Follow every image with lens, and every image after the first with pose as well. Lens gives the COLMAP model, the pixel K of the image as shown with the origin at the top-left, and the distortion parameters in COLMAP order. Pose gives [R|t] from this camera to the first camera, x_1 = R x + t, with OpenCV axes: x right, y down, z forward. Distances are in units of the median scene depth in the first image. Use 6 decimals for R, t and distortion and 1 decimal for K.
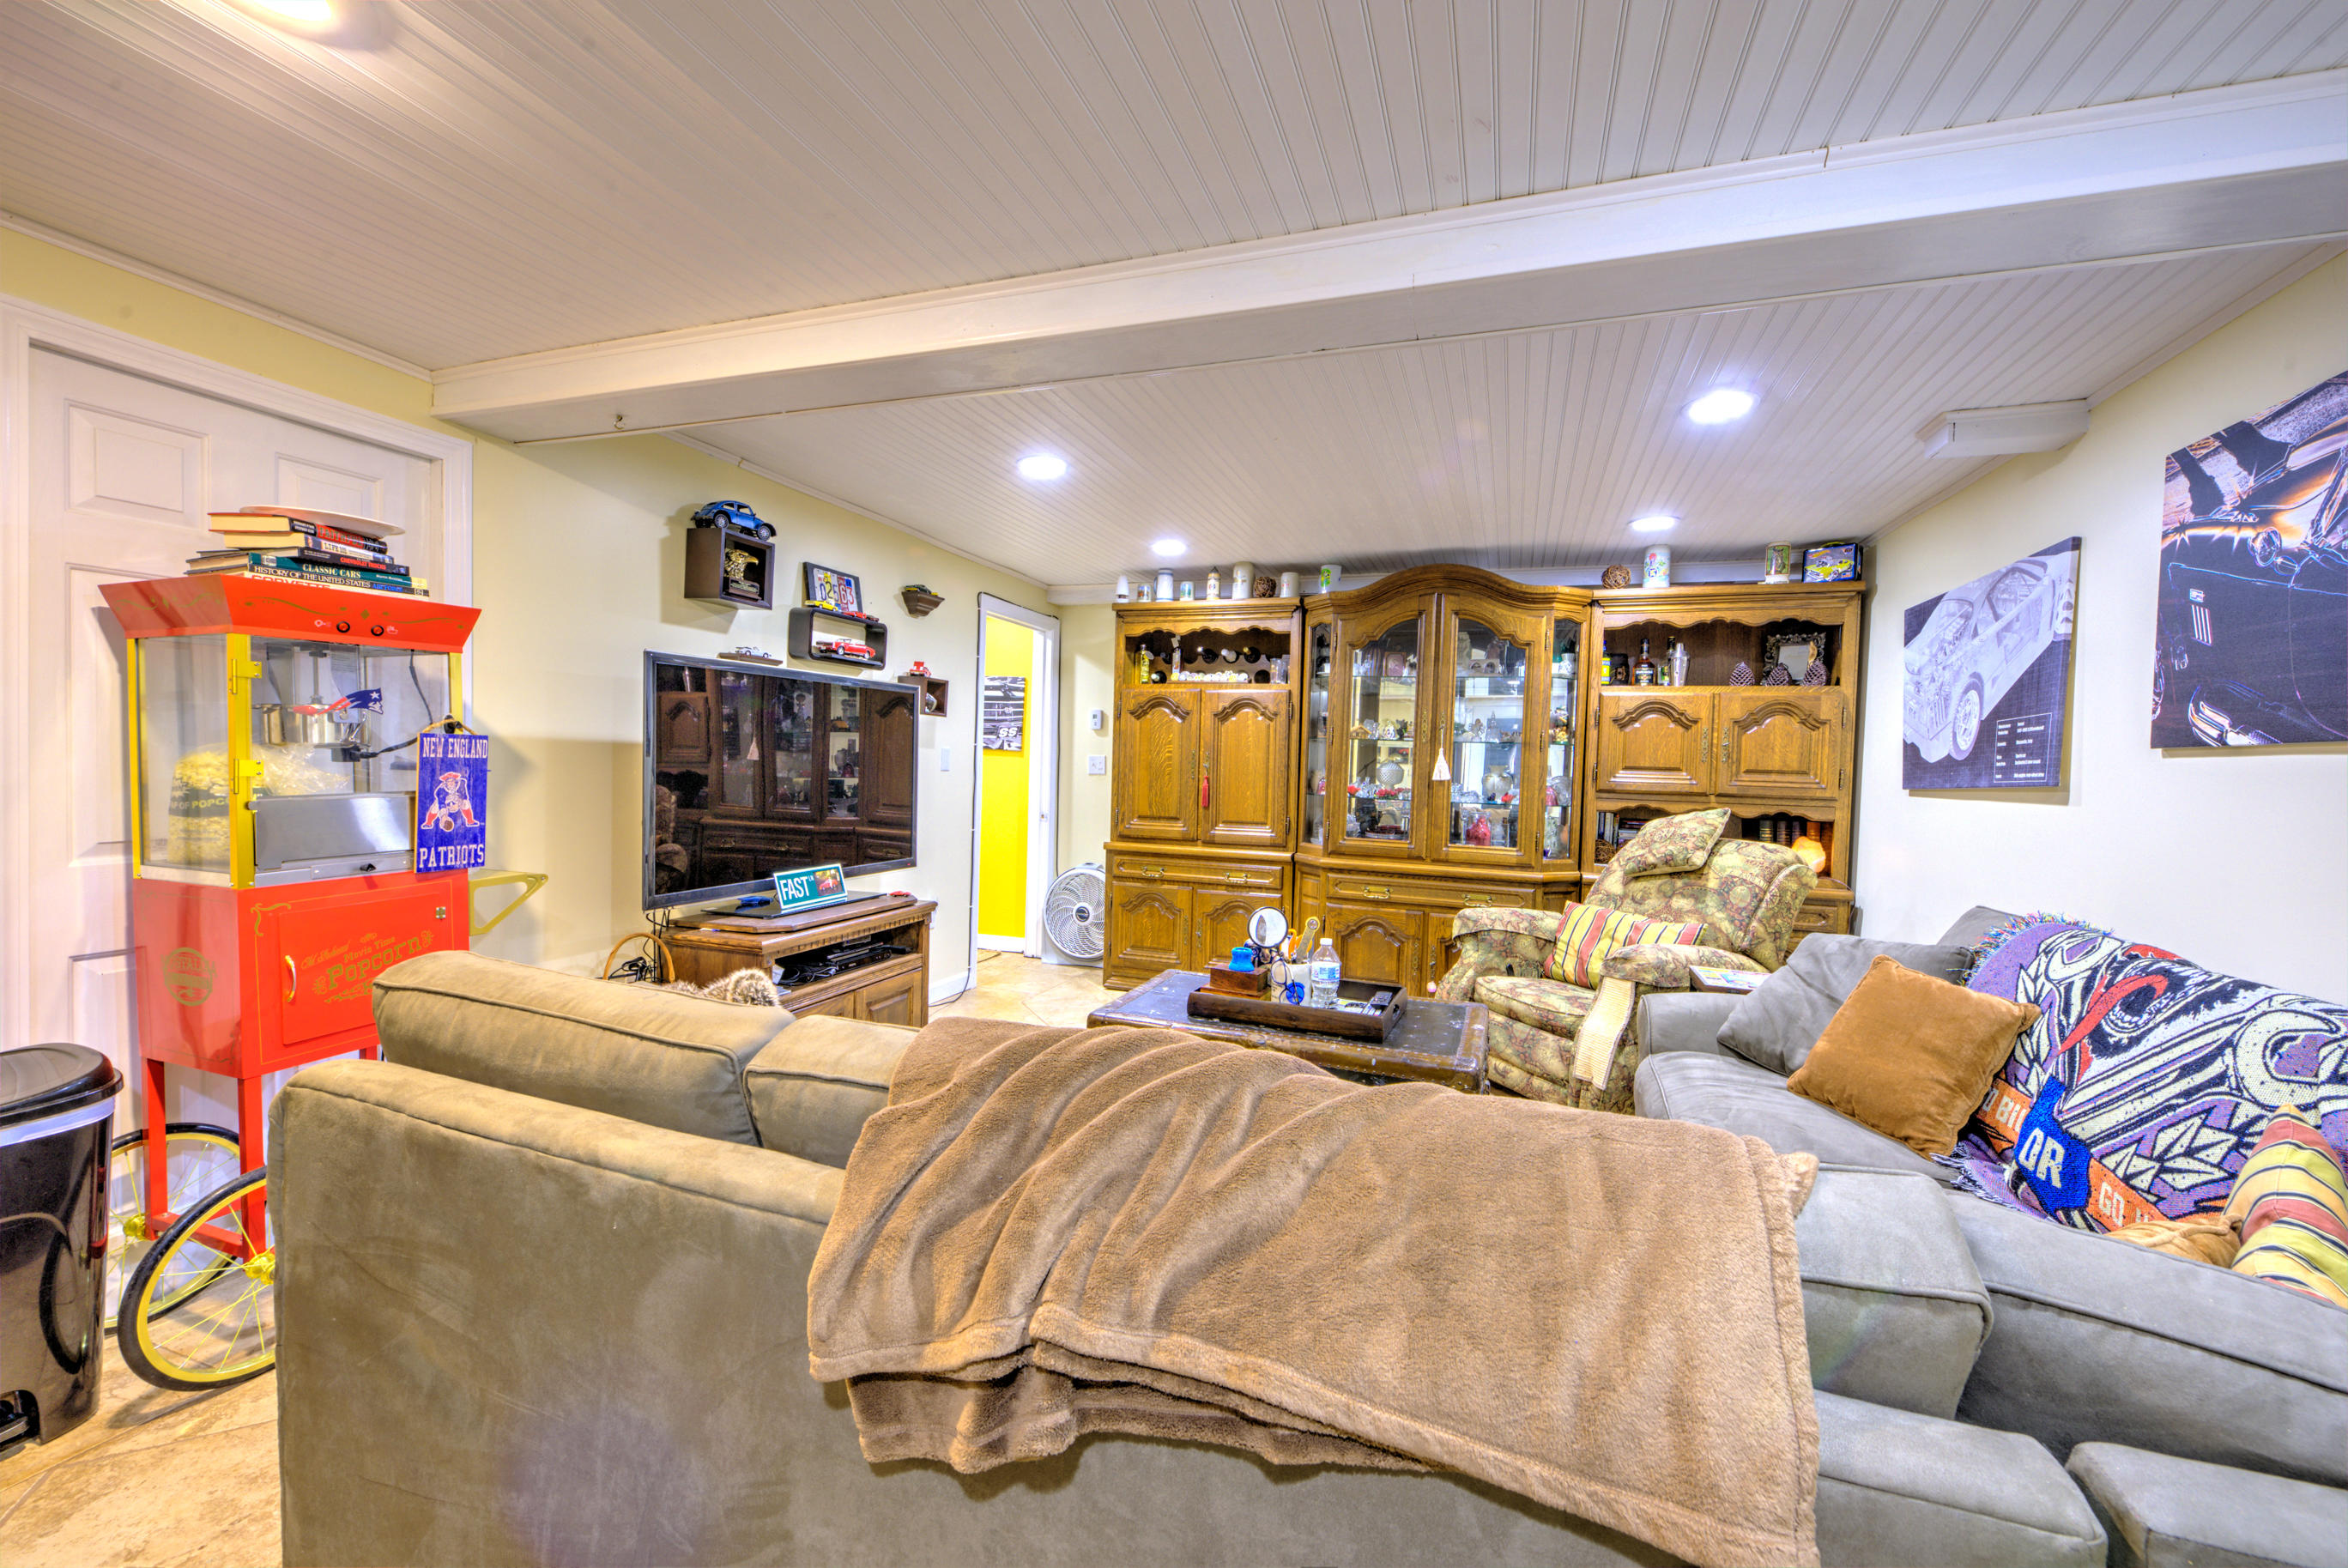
lens RADIAL K [[920.9, 0, 1178.3], [0, 920.9, 791.8], [0, 0, 1]] dist [-0.001818, -0.001203]
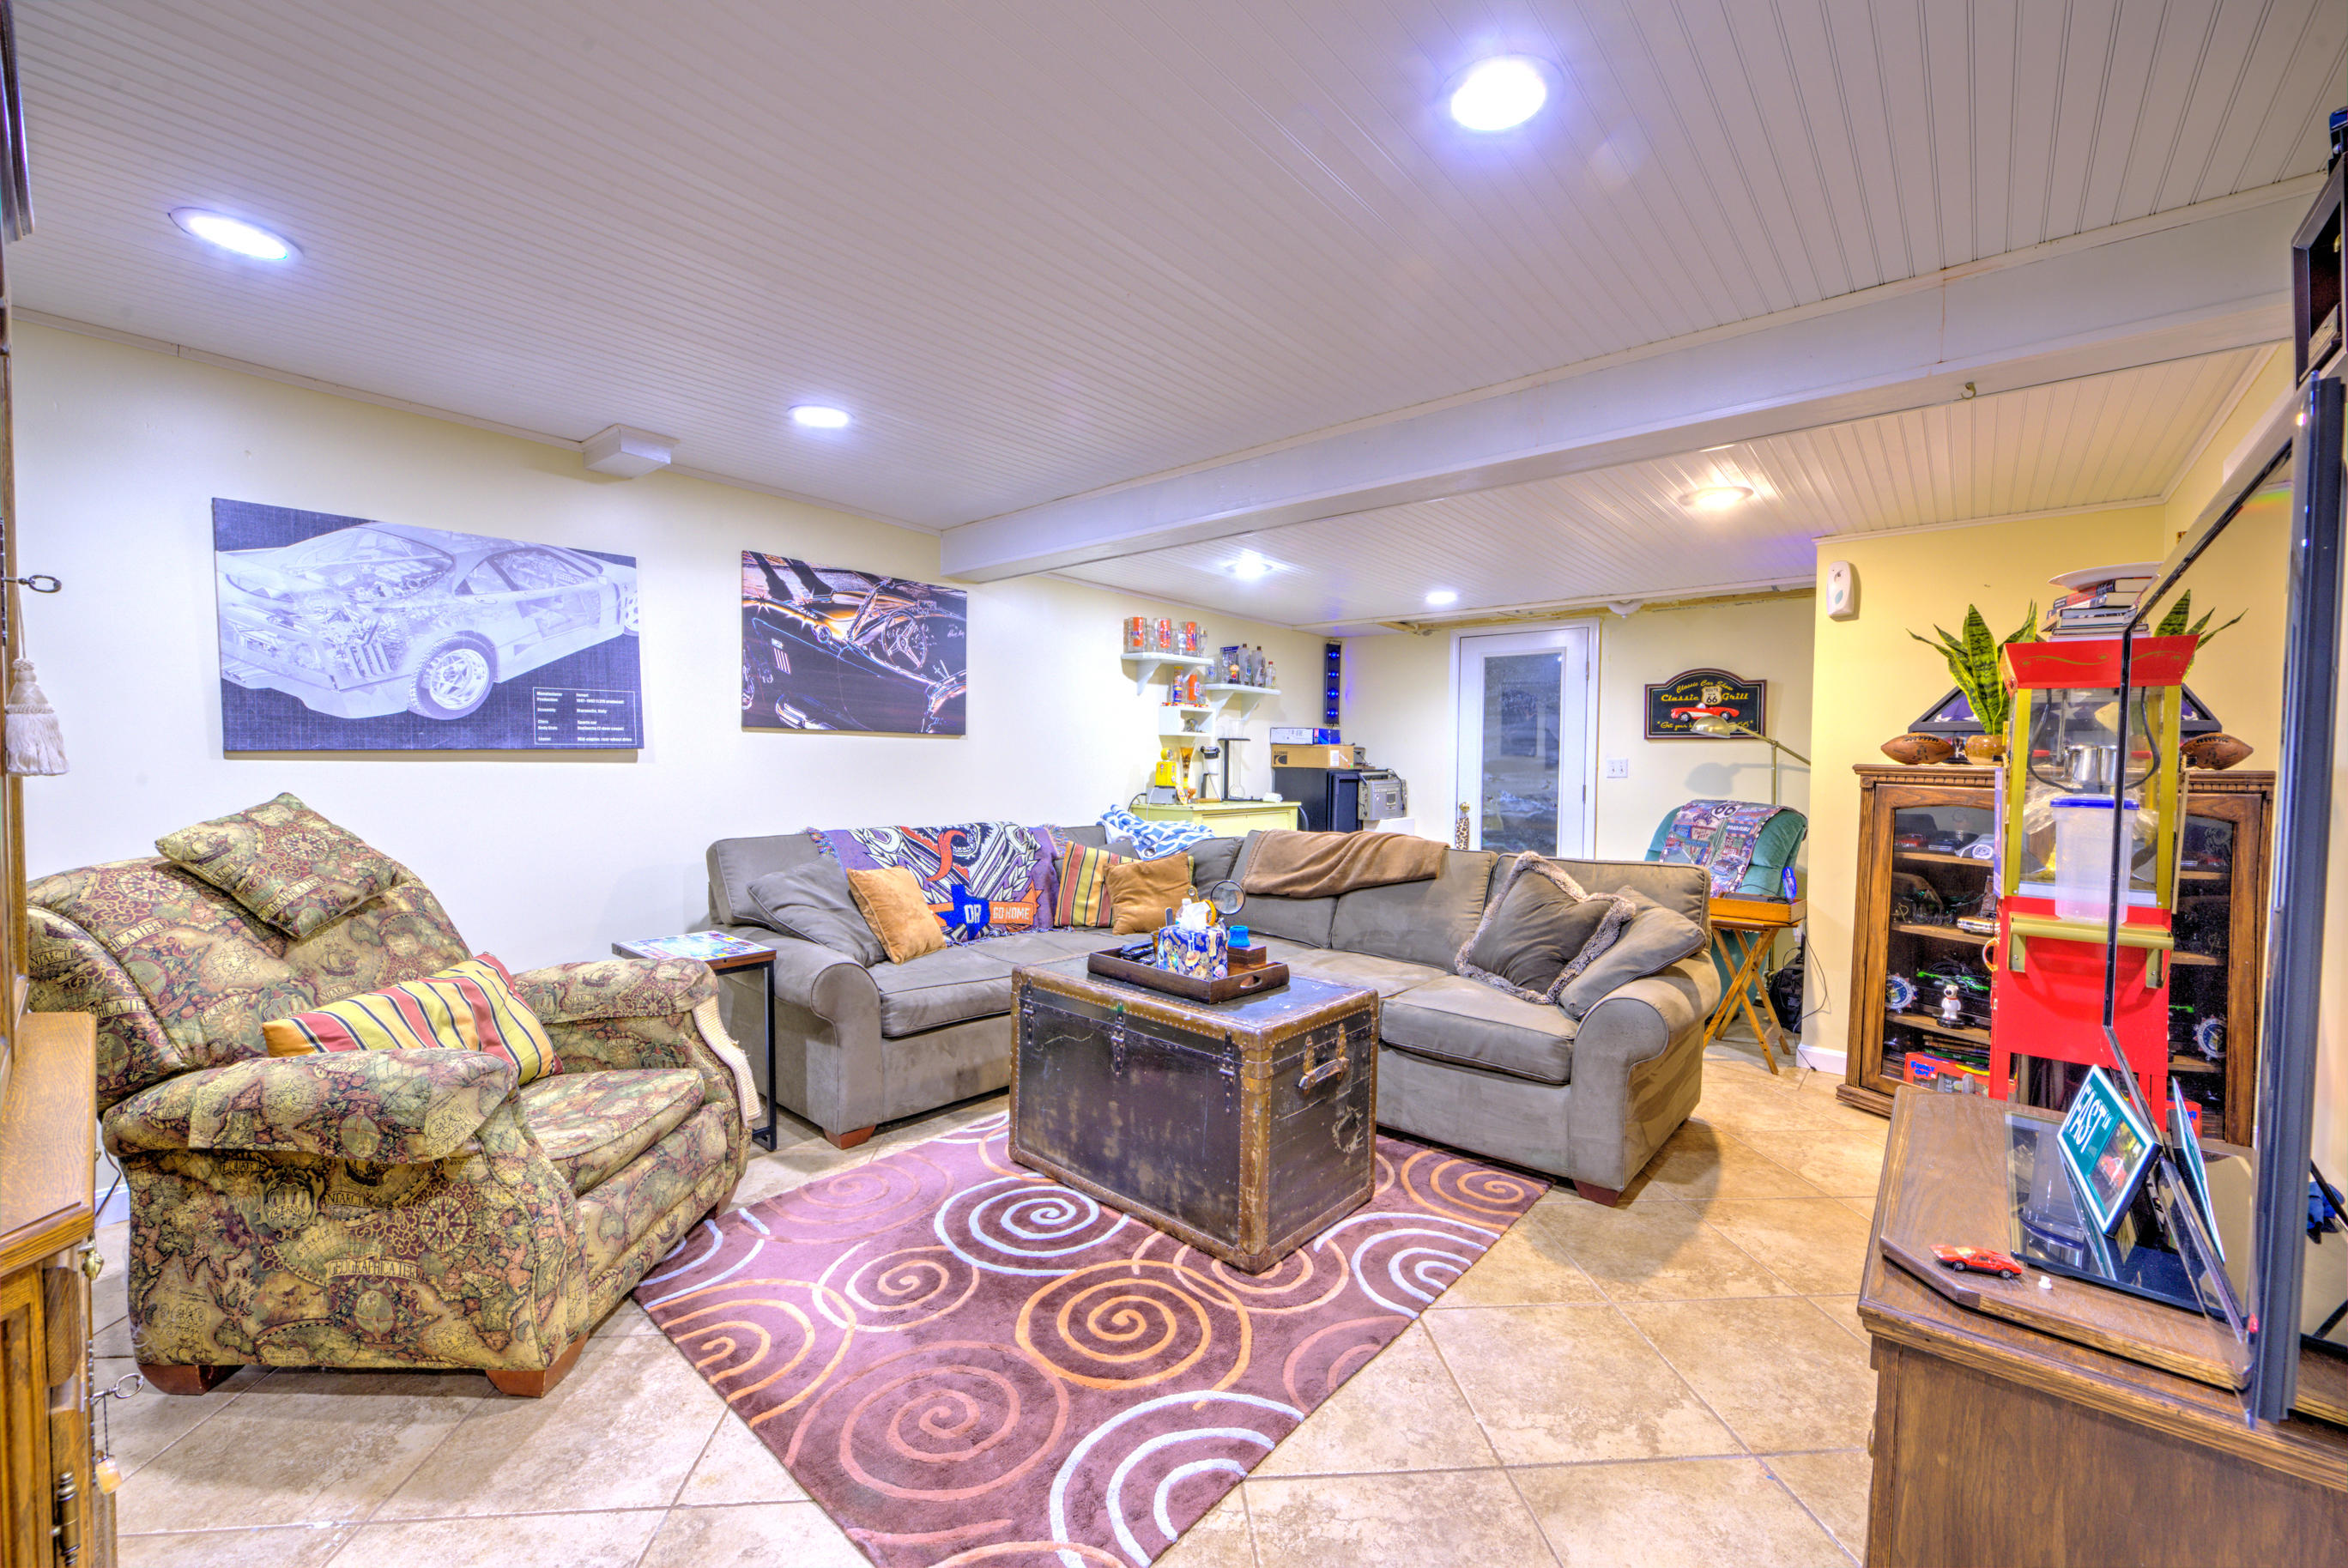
lens RADIAL K [[920.9, 0, 1174.4], [0, 920.9, 792.9], [0, 0, 1]] dist [-0.001818, -0.001203]
pose [[-0.926766, -0.052636, 0.371933, -0.312187], [-0.027306, 0.996954, 0.073051, -0.076464], [-0.374645, 0.057545, -0.925381, 2.451302]]
